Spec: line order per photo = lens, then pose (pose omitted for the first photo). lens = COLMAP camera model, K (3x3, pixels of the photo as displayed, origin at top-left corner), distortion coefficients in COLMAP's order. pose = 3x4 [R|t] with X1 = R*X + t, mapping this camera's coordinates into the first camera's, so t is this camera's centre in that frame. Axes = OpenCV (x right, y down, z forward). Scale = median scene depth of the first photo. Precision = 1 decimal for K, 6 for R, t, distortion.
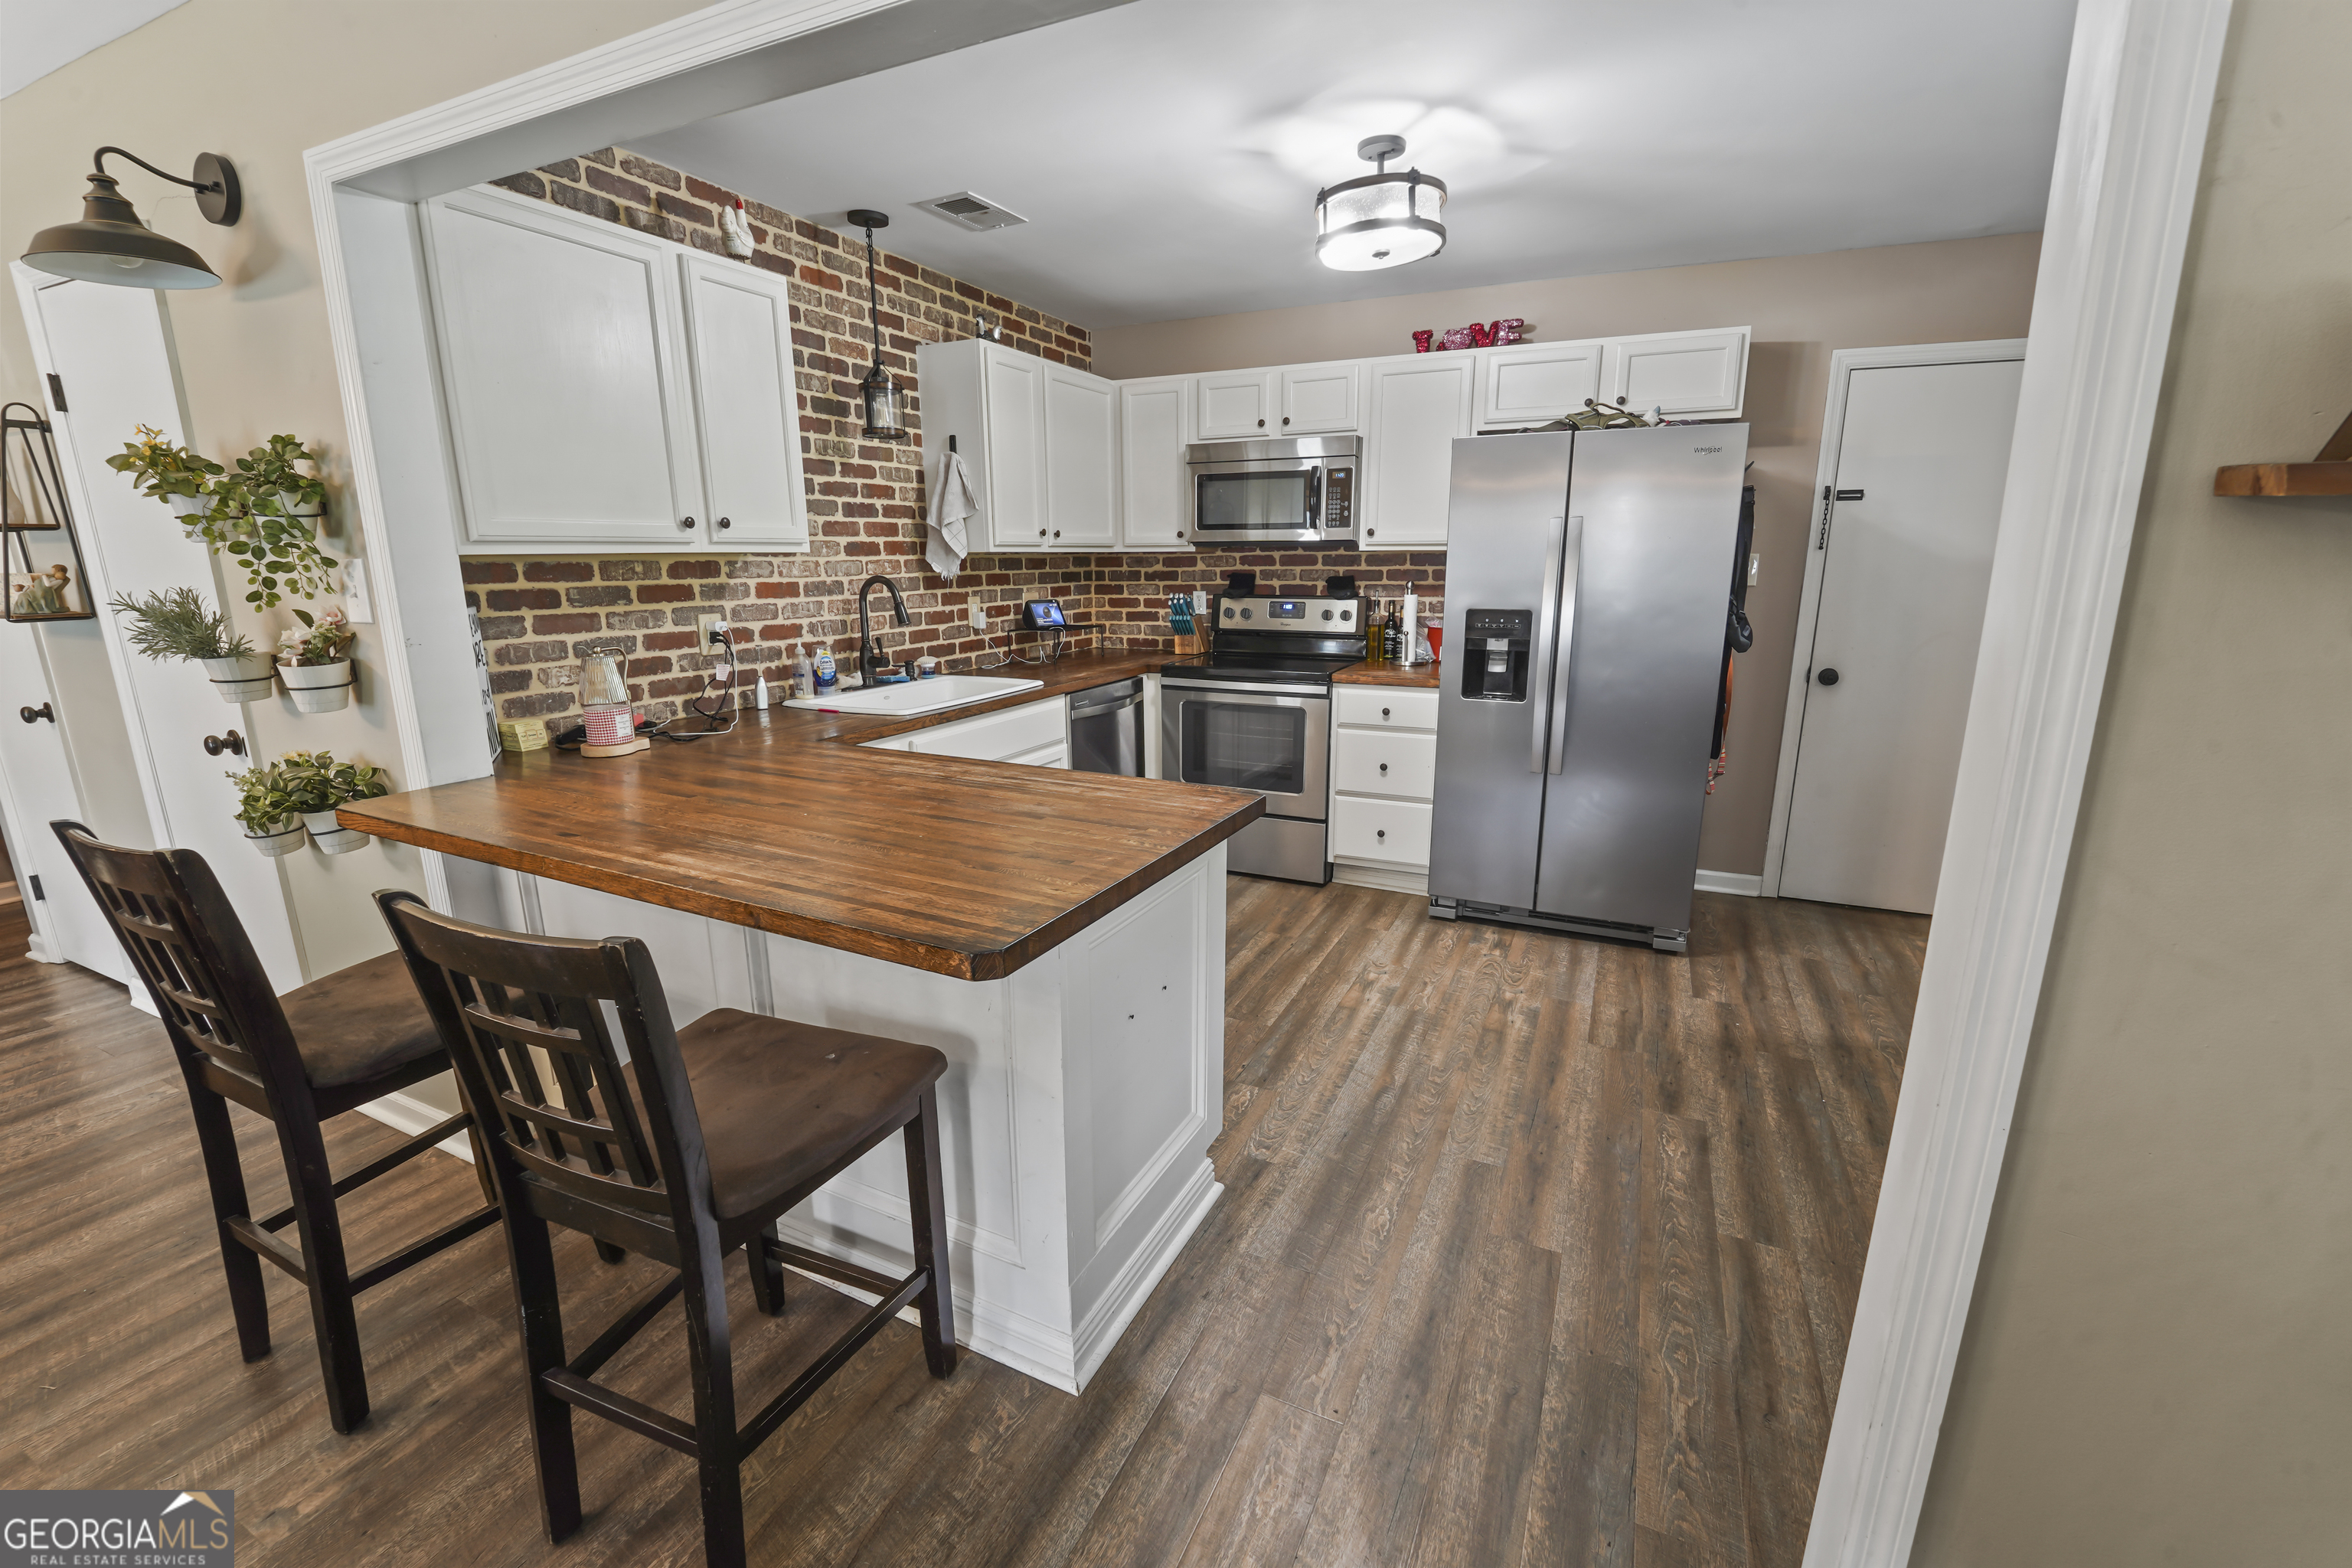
lens RADIAL K [[986.9, 0, 1152.0], [0, 986.9, 767.4], [0, 0, 1]] dist [-0.021510, -0.000461]
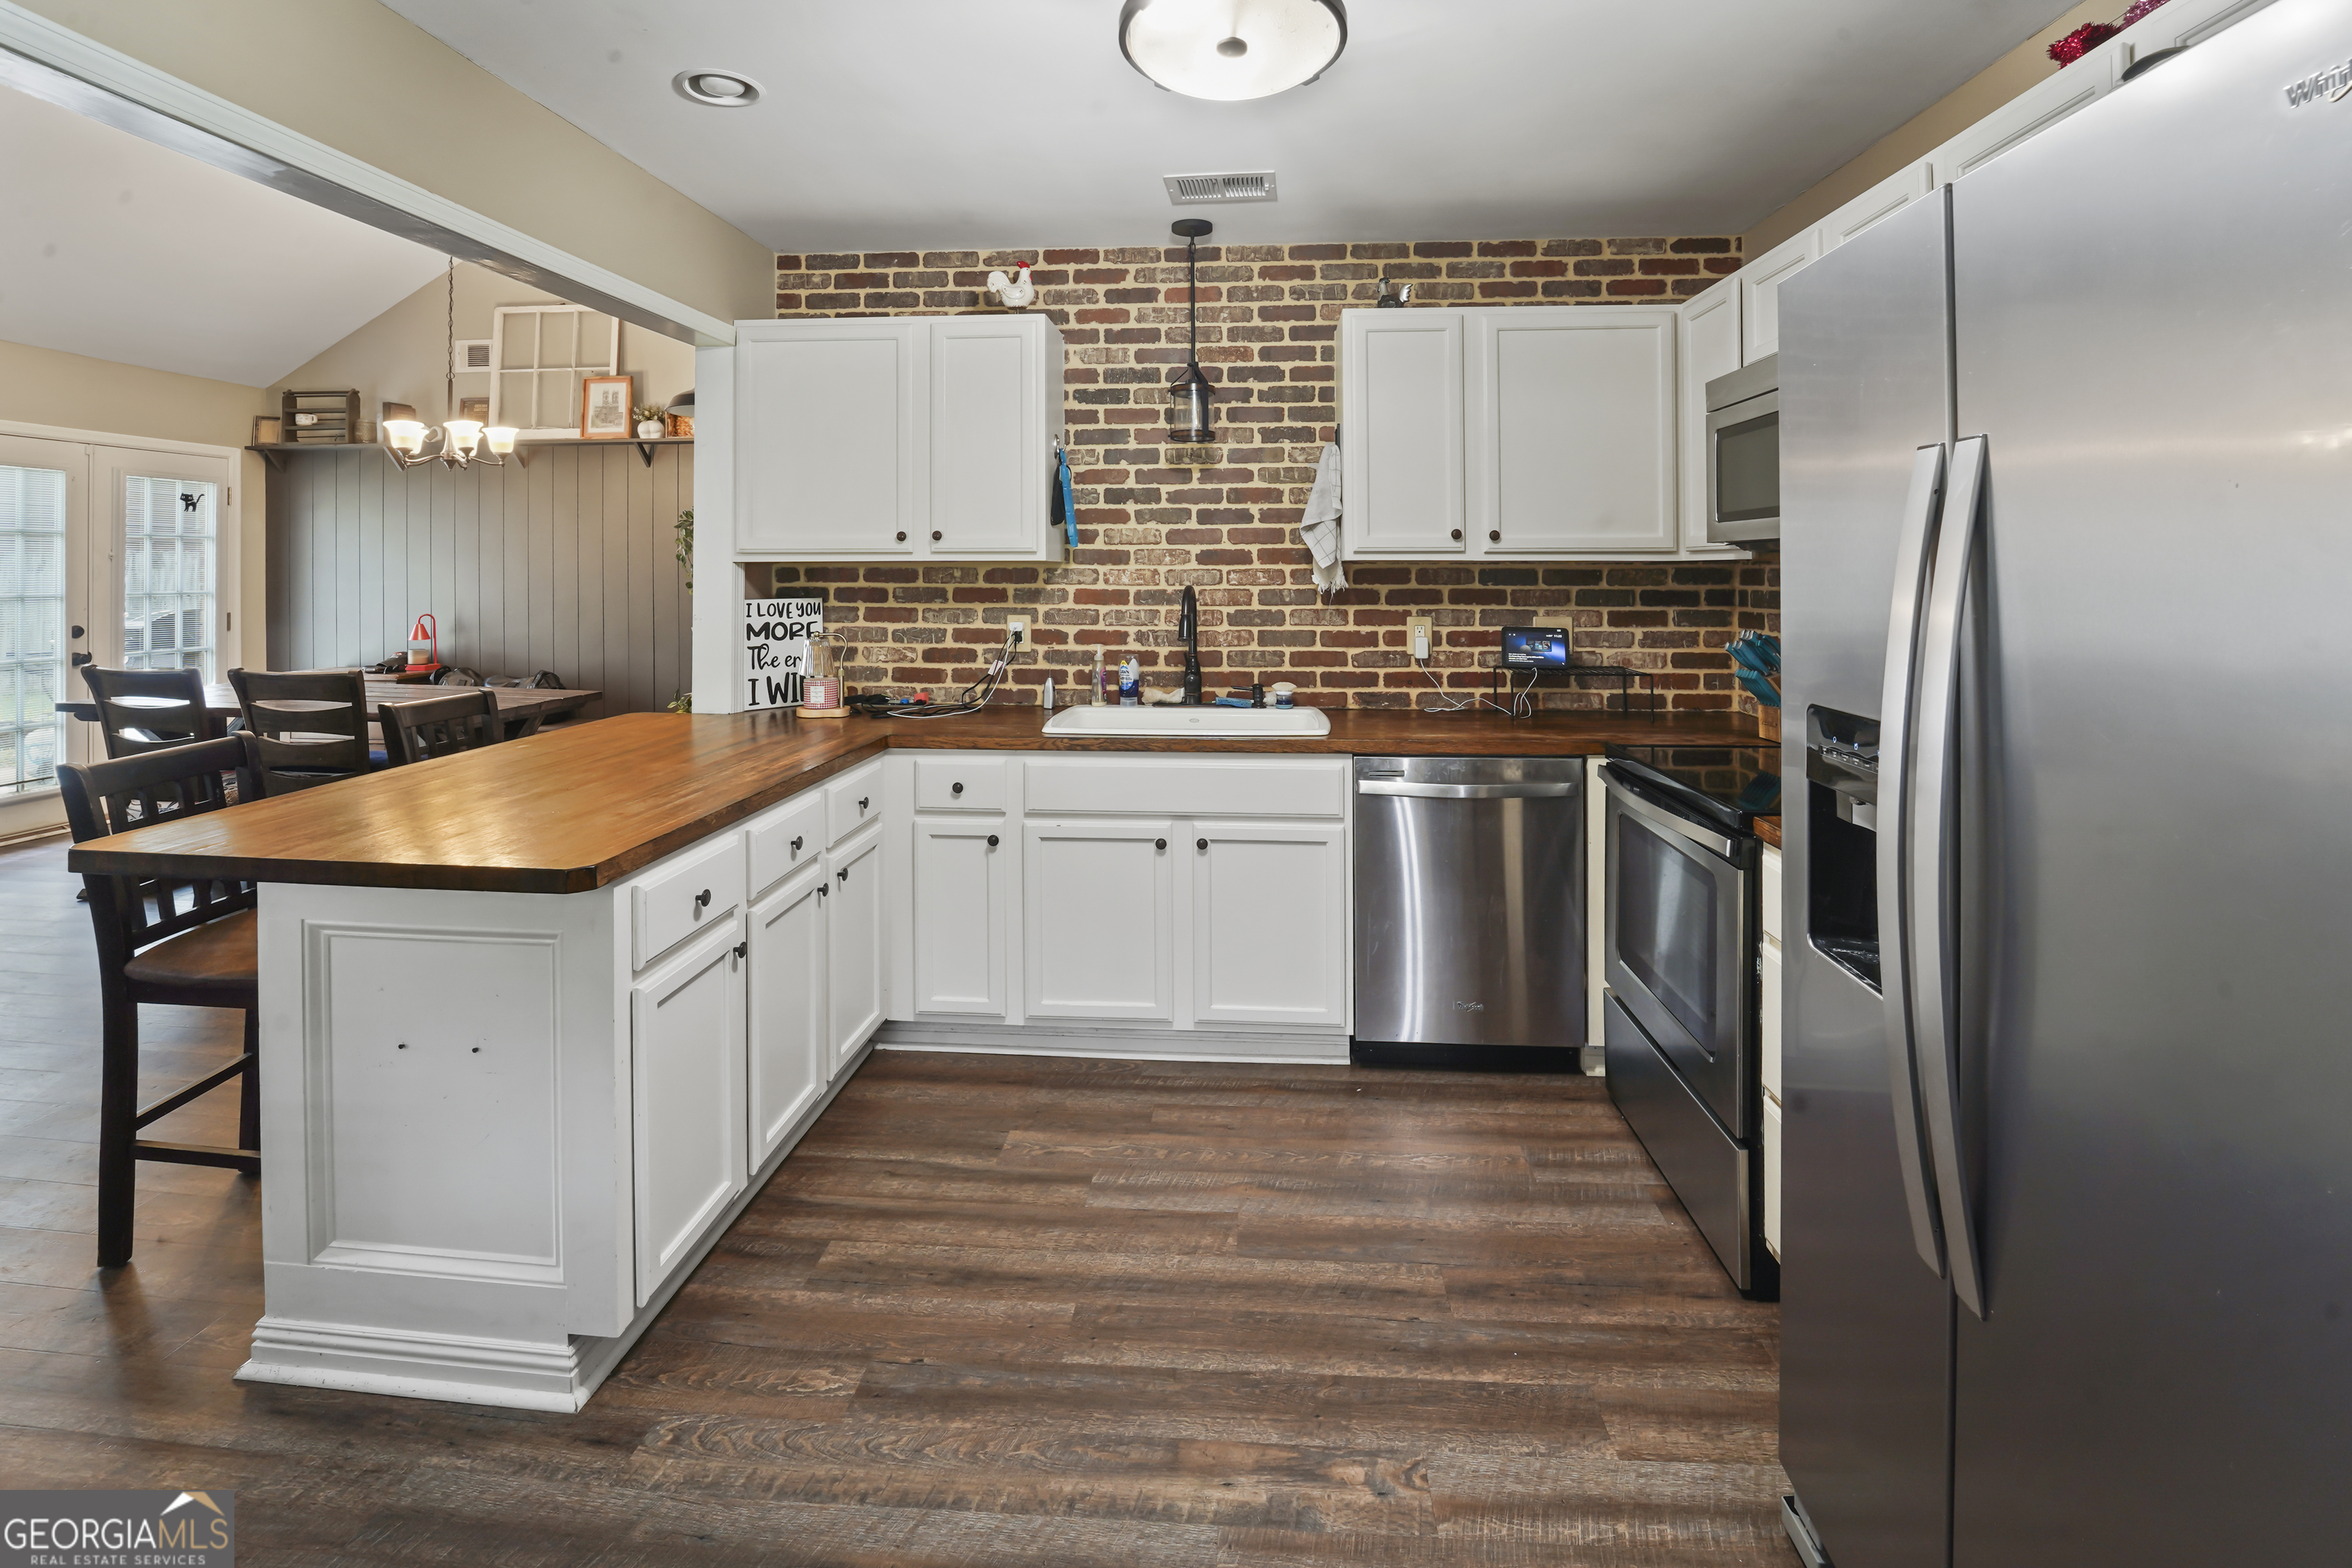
lens RADIAL K [[986.9, 0, 1119.8], [0, 986.9, 553.8], [0, 0, 1]] dist [-0.021510, -0.000461]
pose [[0.372140, -0.012032, -0.928099, 0.538349], [-0.197543, 0.975981, -0.091862, -0.123132], [0.906912, 0.217524, 0.360824, 0.586679]]
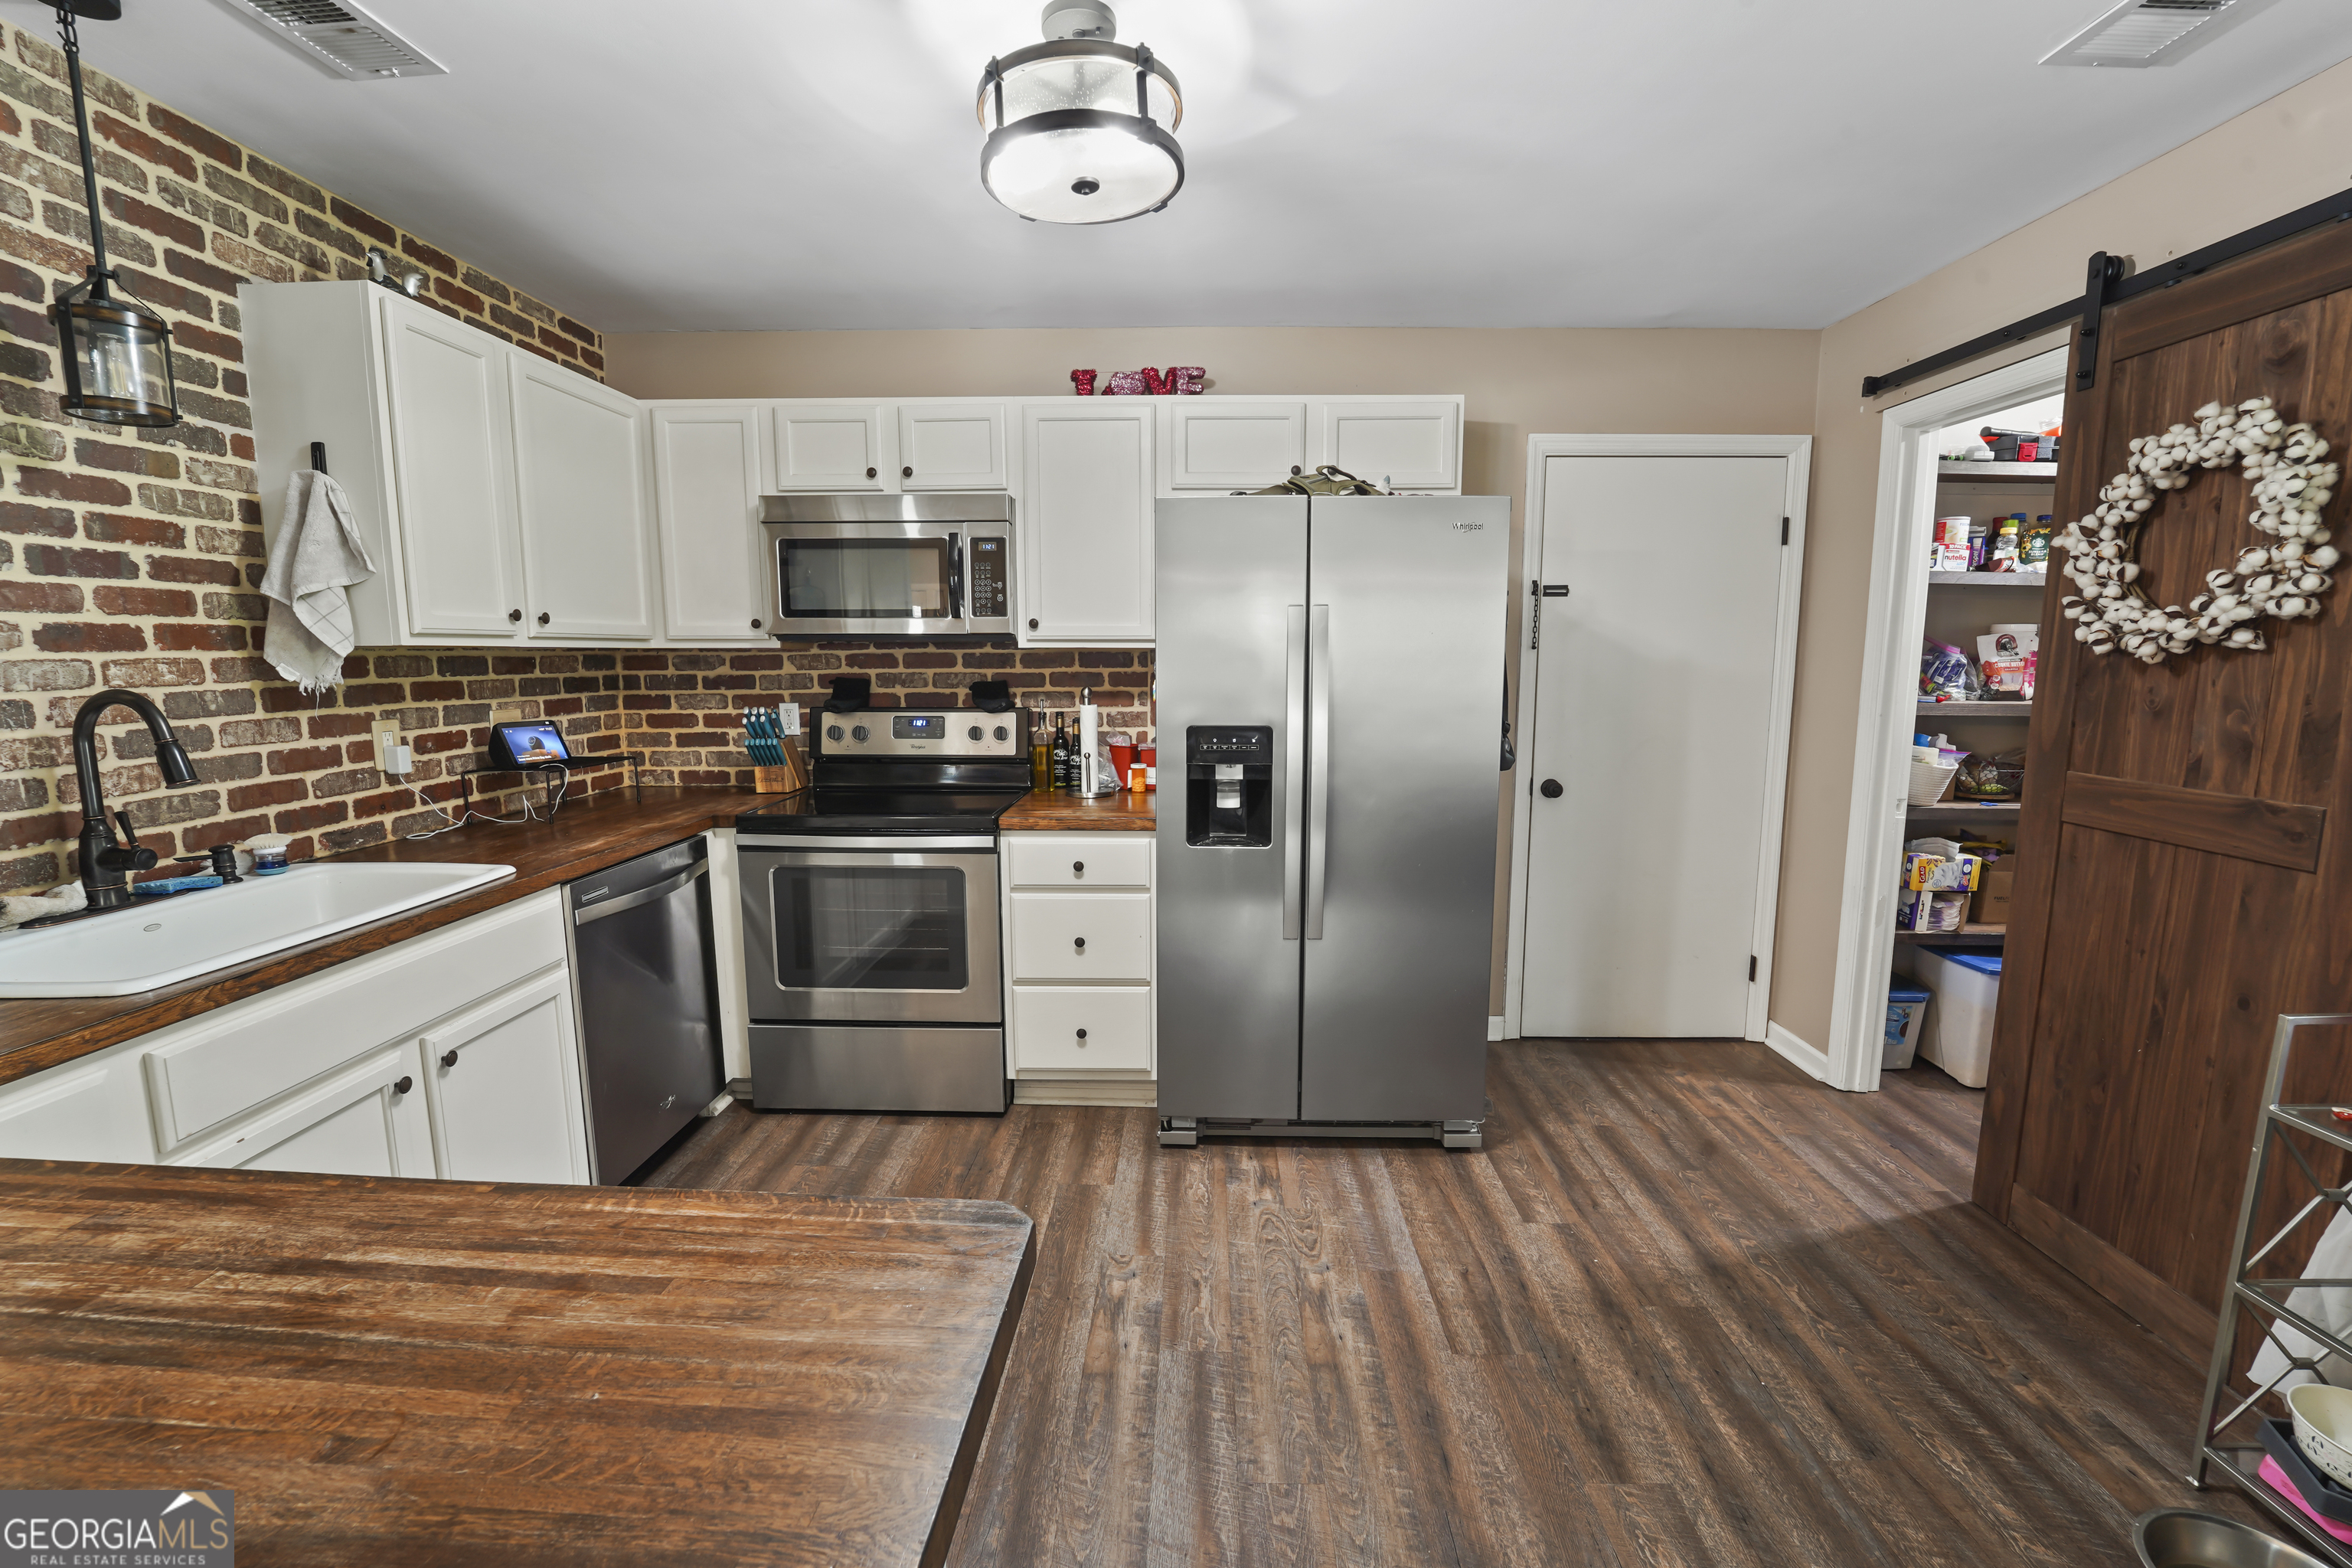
lens RADIAL K [[986.9, 0, 1196.0], [0, 986.9, 773.5], [0, 0, 1]] dist [-0.021510, -0.000461]
pose [[0.899843, -0.045809, 0.433802, 0.003264], [0.085642, 0.993669, -0.072718, -0.067889], [-0.427724, 0.102587, 0.898069, 0.320771]]
